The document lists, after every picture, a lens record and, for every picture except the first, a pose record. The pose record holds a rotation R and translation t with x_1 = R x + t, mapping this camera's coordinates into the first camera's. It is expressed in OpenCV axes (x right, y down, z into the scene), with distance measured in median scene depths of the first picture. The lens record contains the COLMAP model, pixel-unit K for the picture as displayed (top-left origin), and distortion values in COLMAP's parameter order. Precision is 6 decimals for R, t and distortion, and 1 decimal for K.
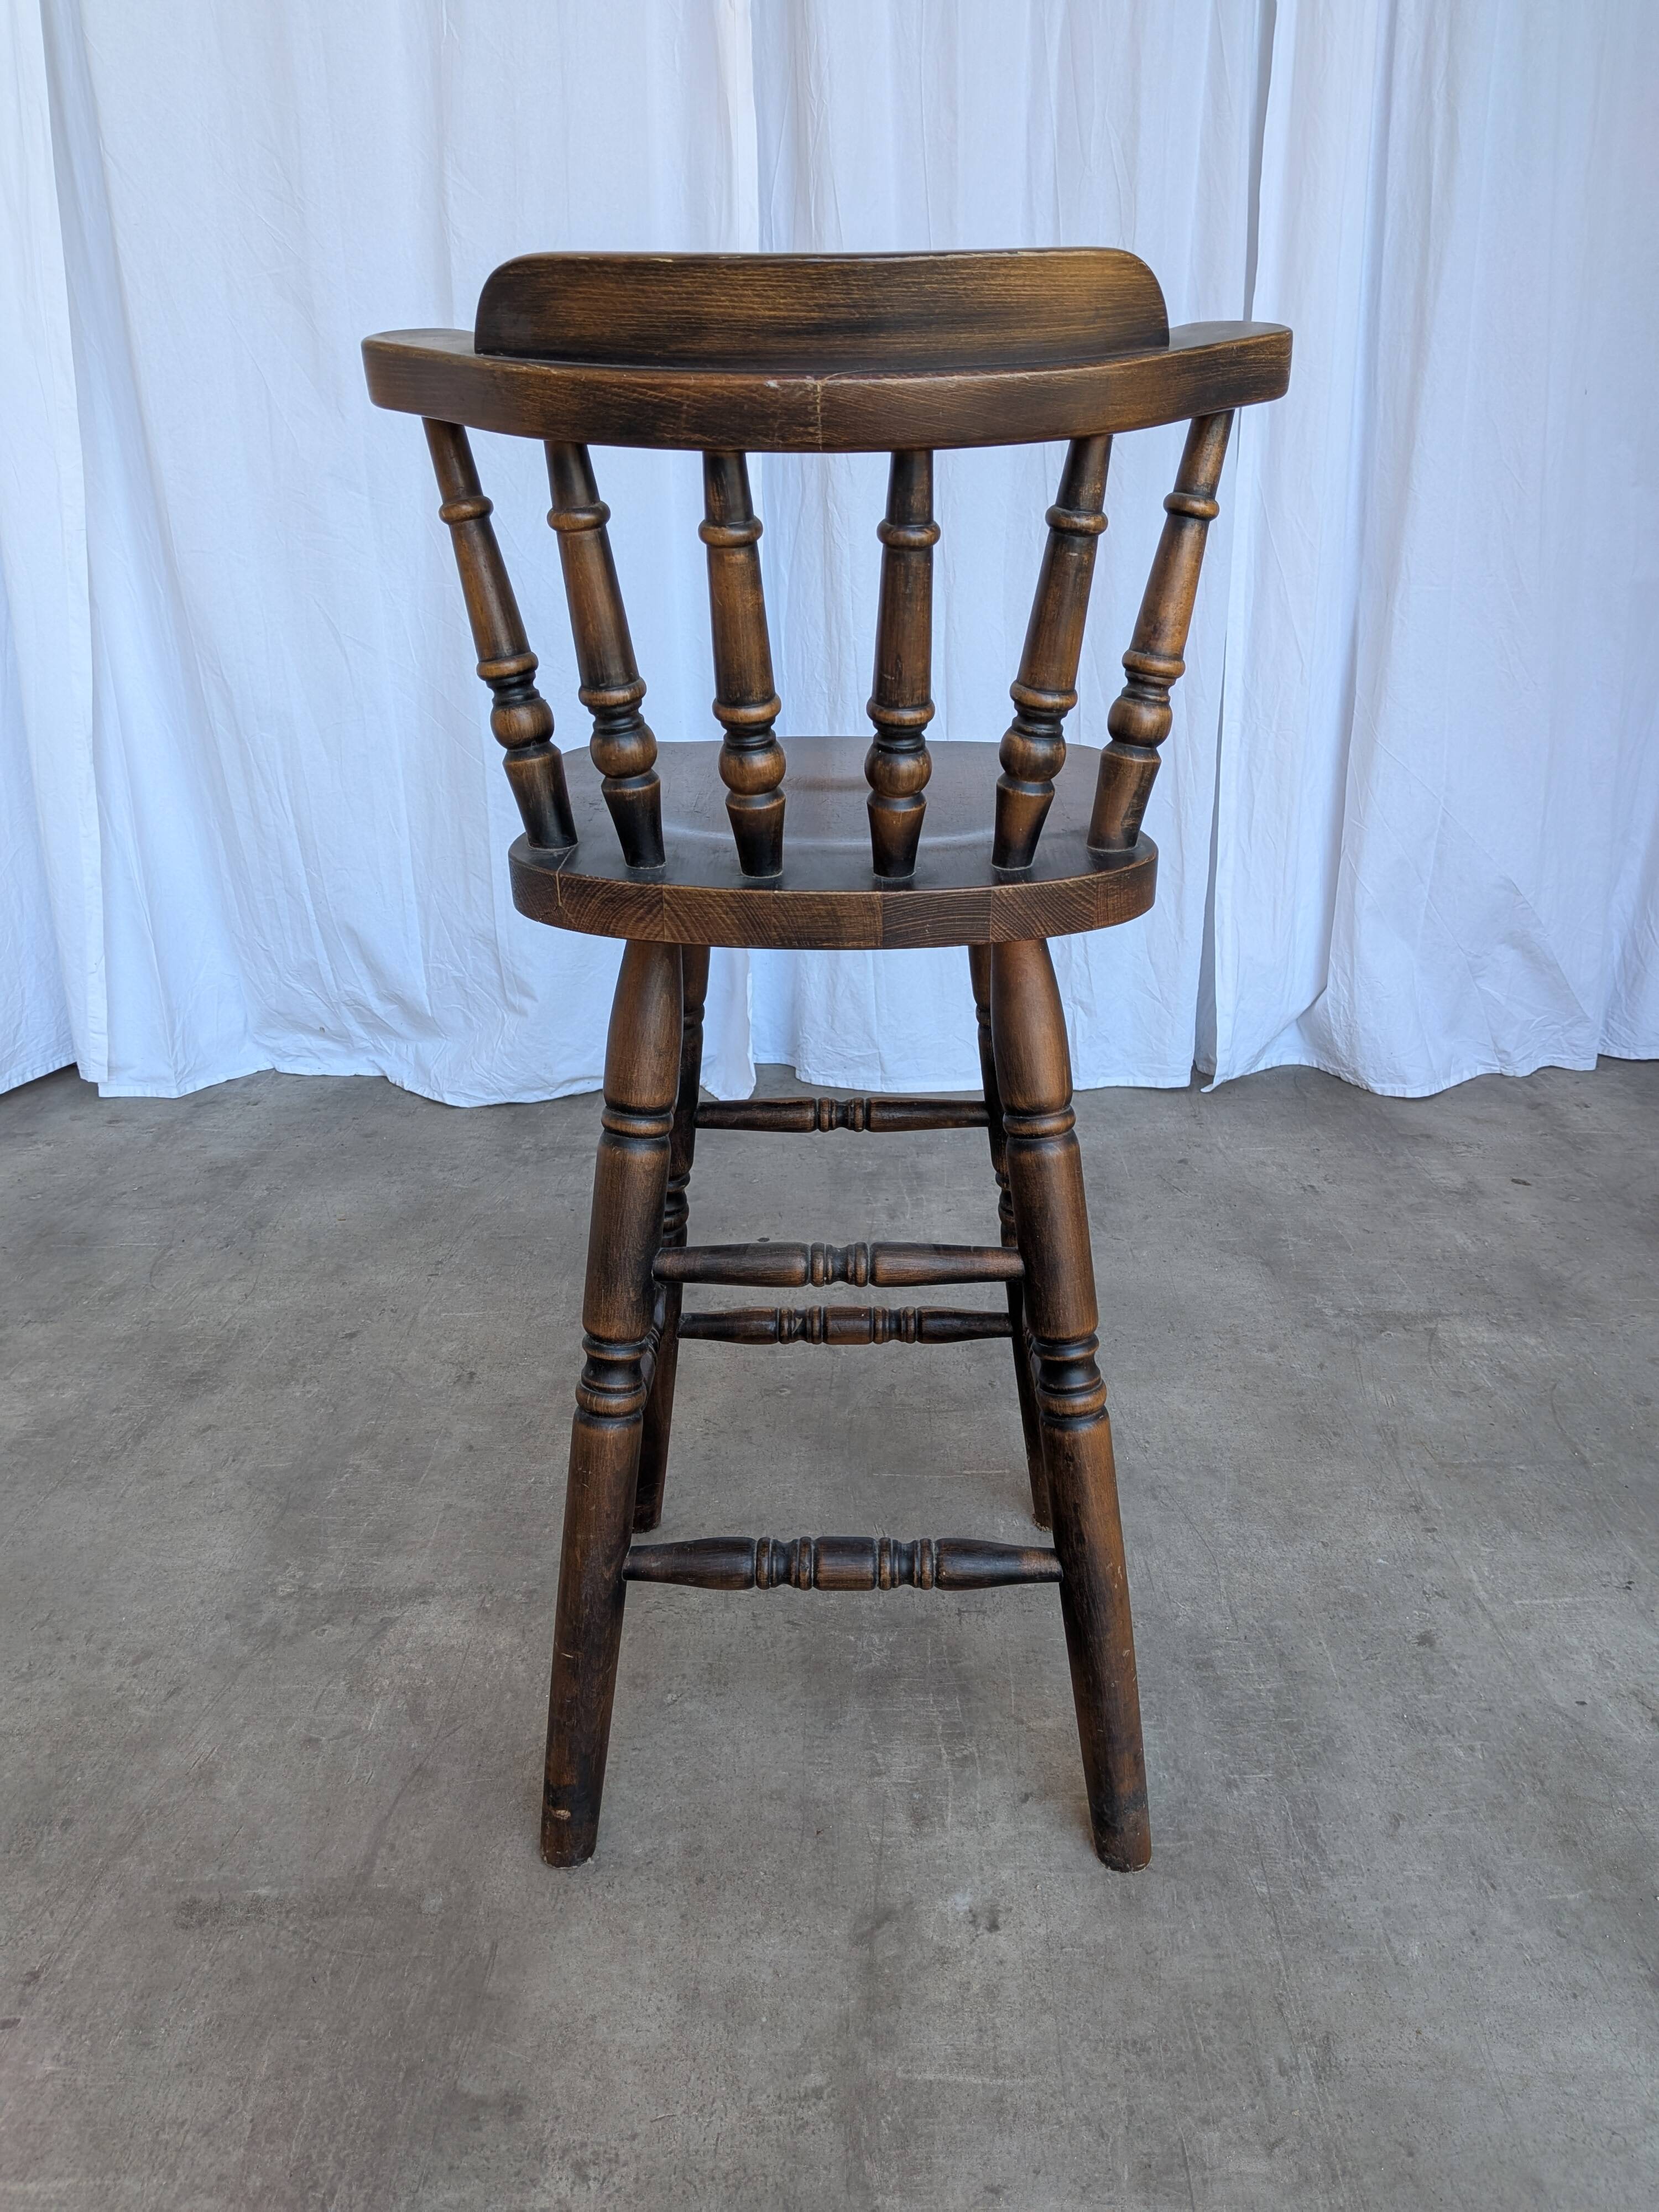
lens RADIAL K [[1671.6, 0, 845.0], [0, 1671.6, 1051.7], [0, 0, 1]] dist [0.027574, -0.069898]
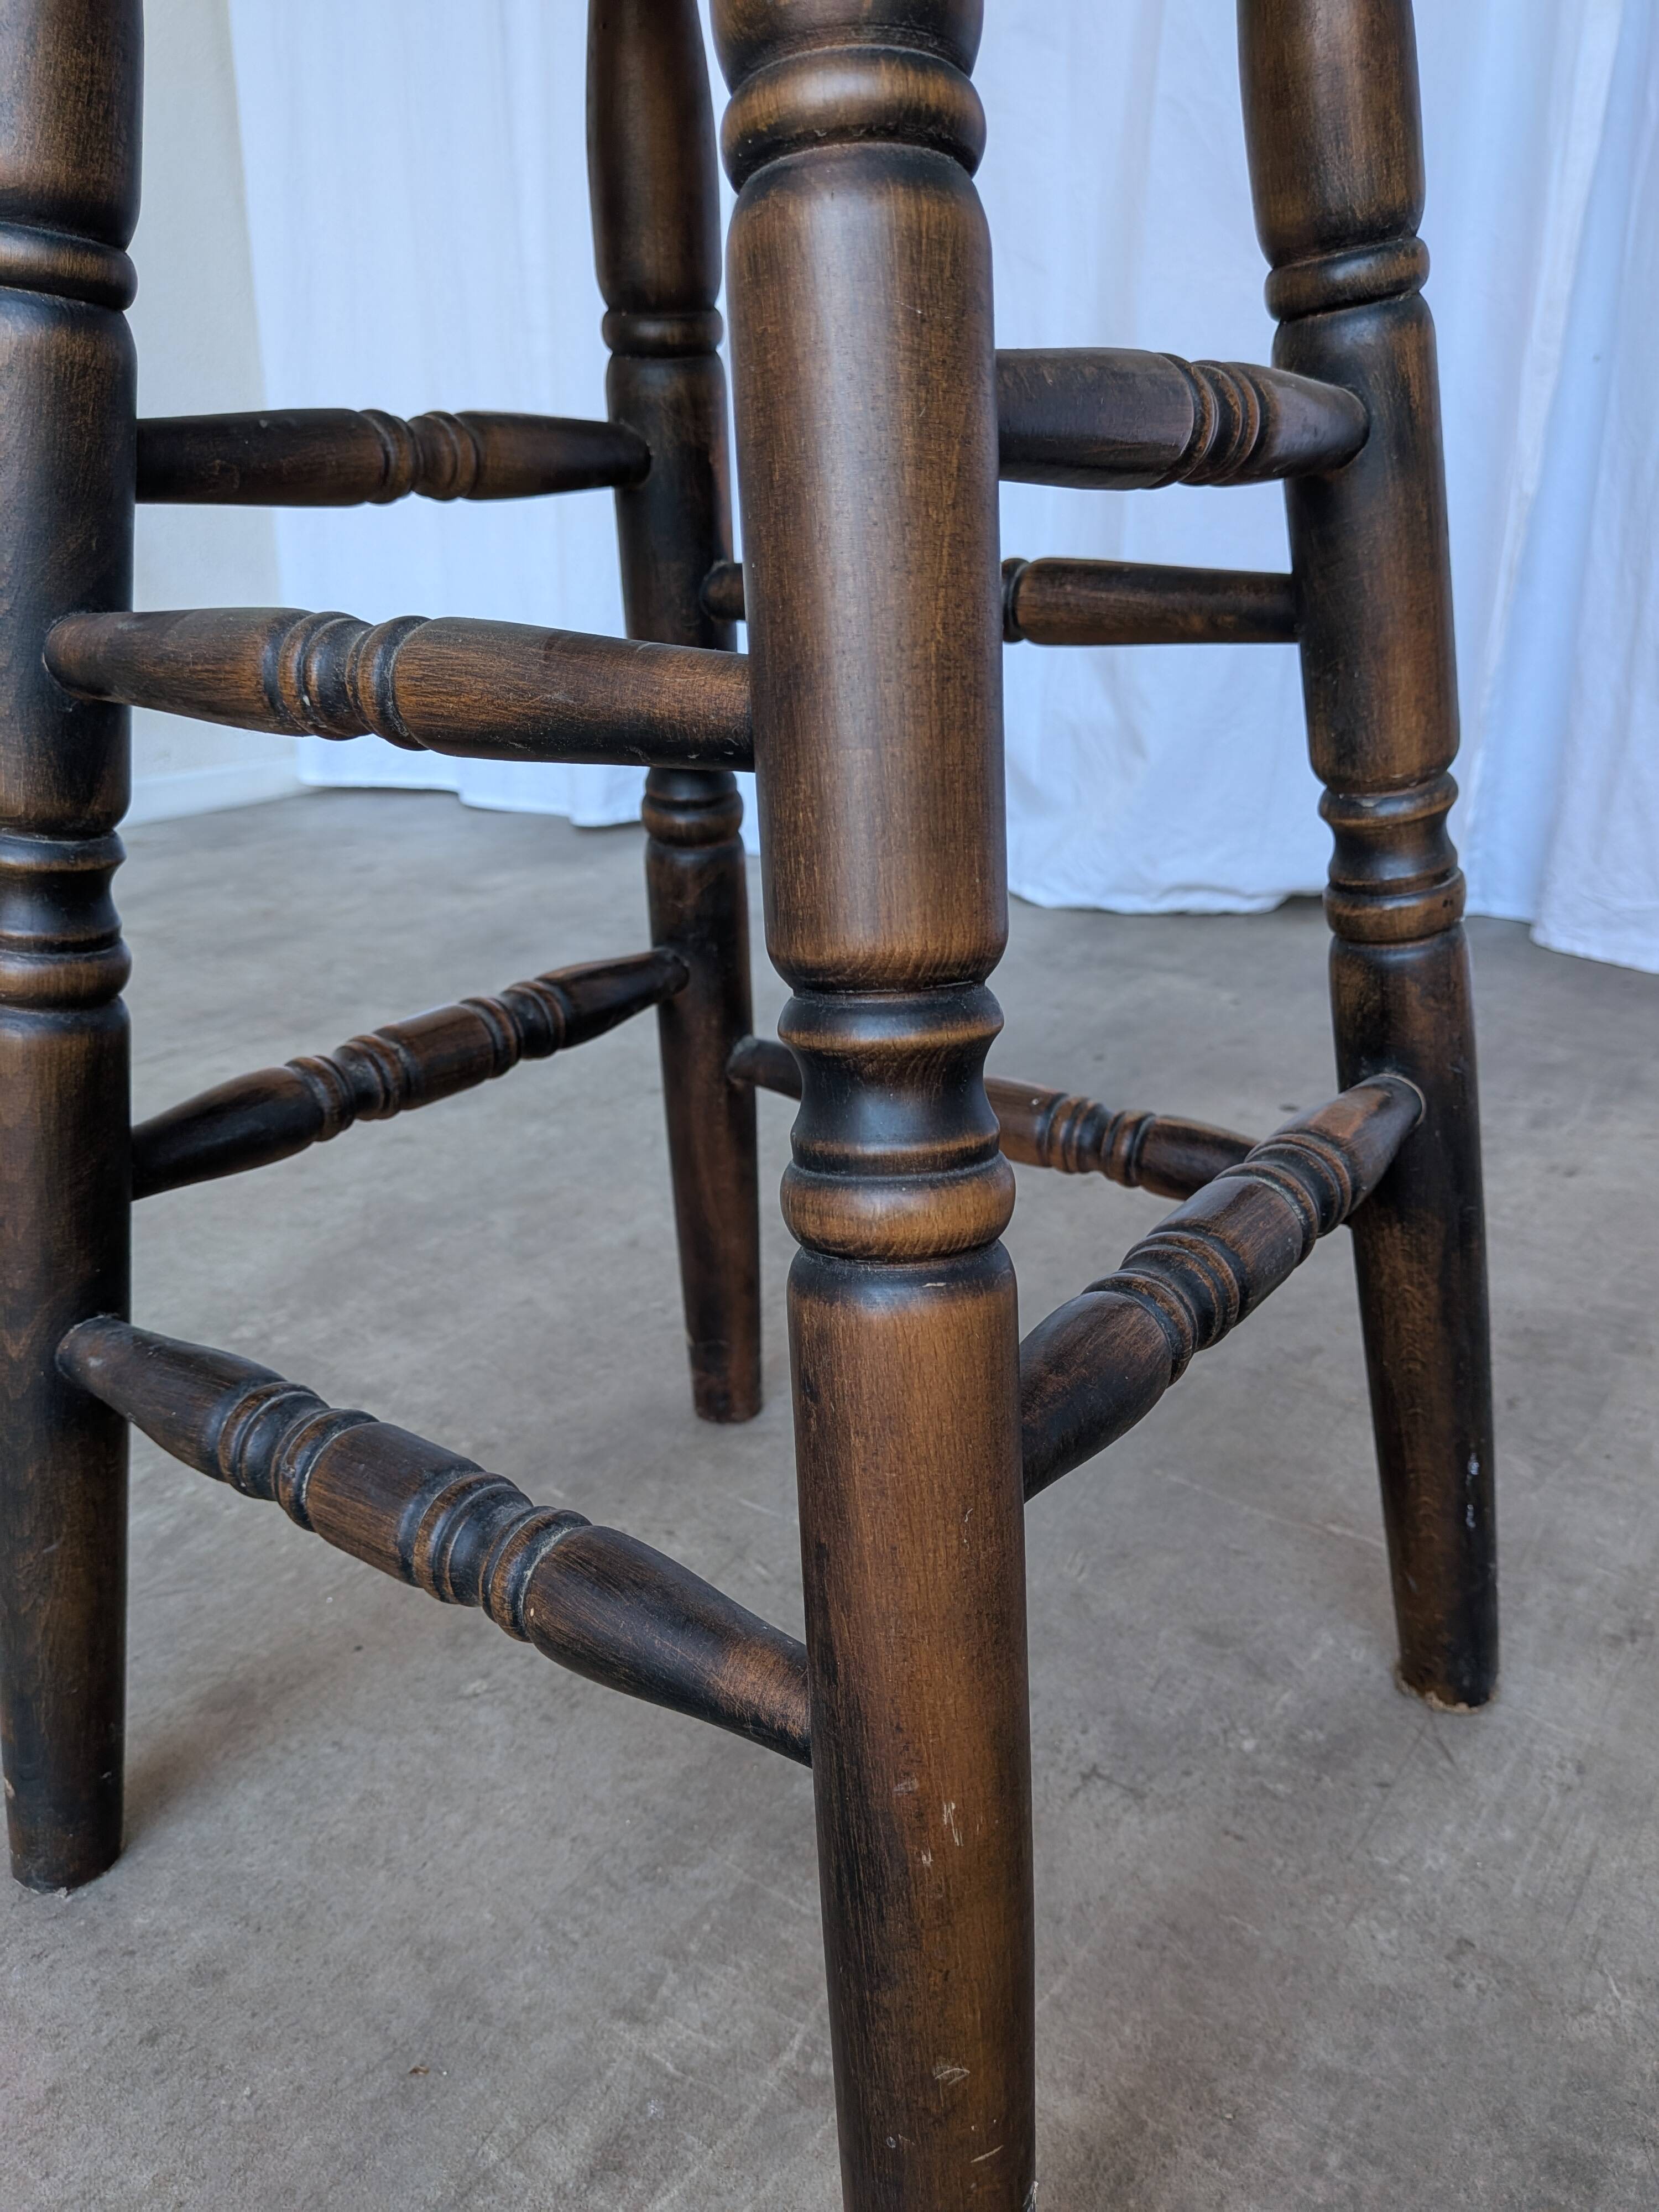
lens RADIAL K [[1671.6, 0, 816.0], [0, 1671.6, 1118.1], [0, 0, 1]] dist [0.027574, -0.069898]
pose [[0.809474, 0.203415, -0.550794, 0.254769], [-0.177039, 0.978971, 0.101360, 0.143445], [0.559829, 0.015464, 0.828464, 0.653701]]
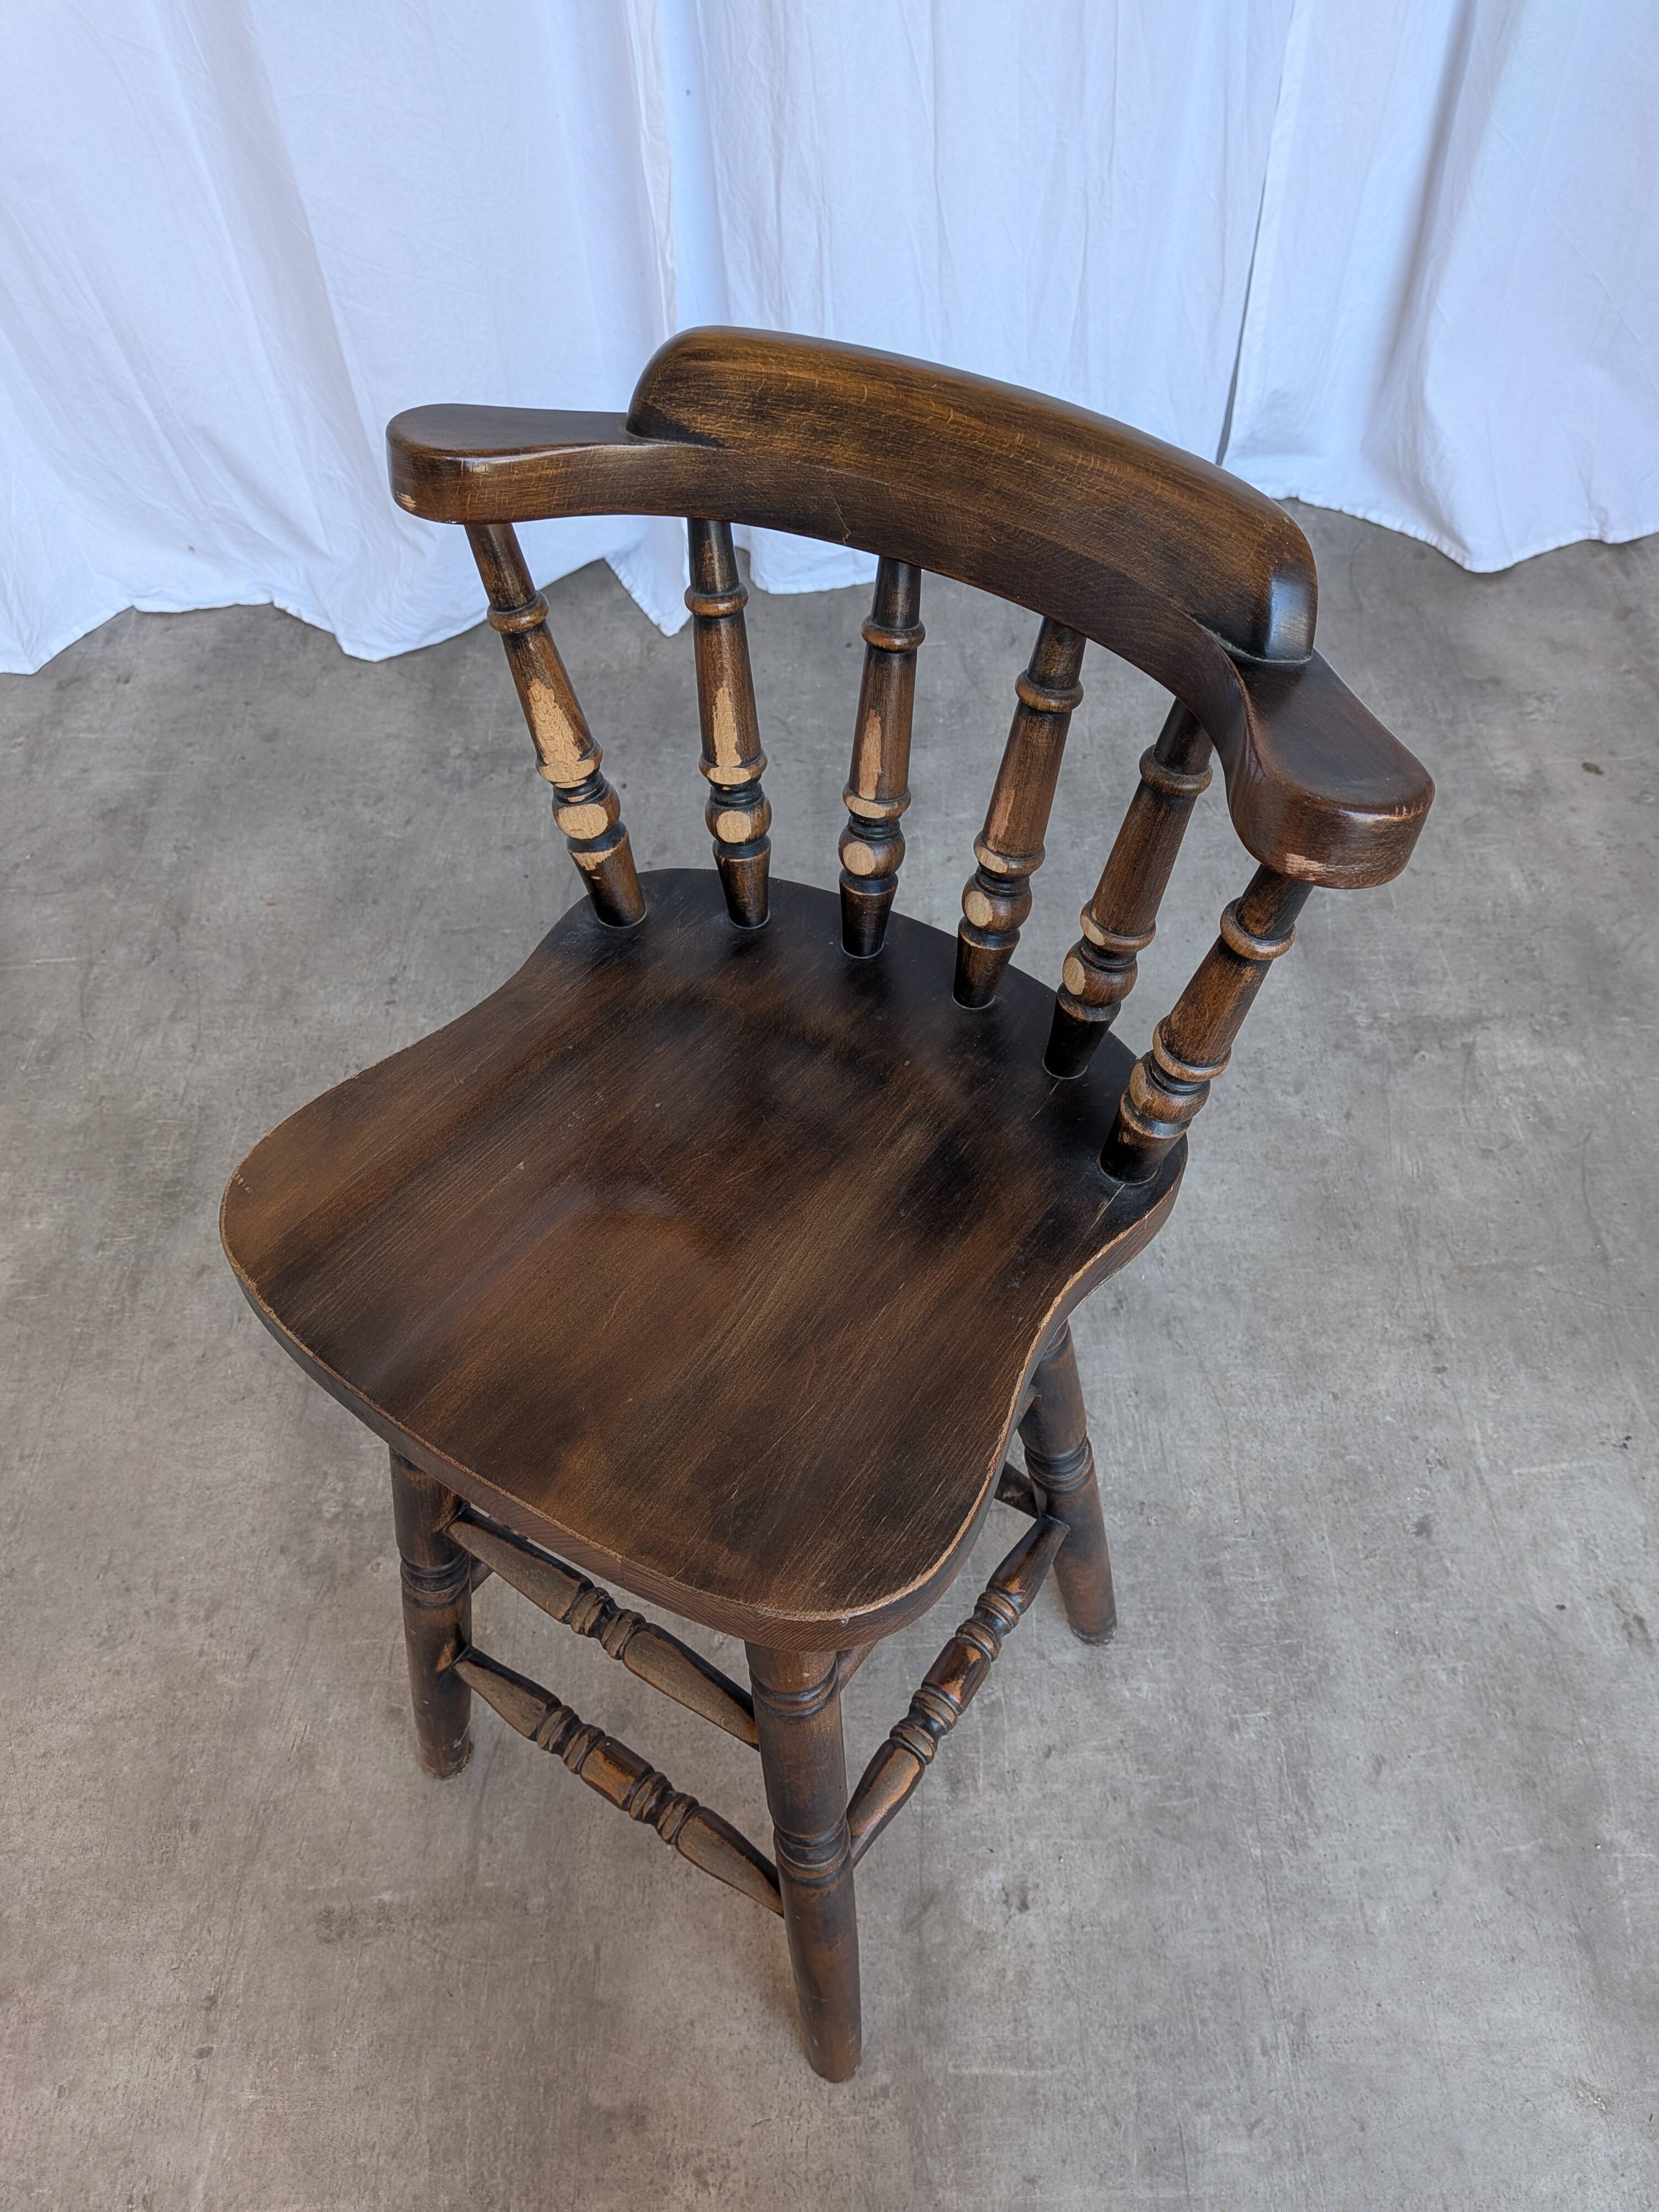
lens RADIAL K [[1671.6, 0, 829.8], [0, 1671.6, 1165.7], [0, 0, 1]] dist [0.027574, -0.069898]
pose [[0.998723, -0.050454, 0.002546, -0.020231], [0.039620, 0.813550, 0.580144, -0.514366], [-0.031342, -0.579302, 0.814510, 0.316139]]
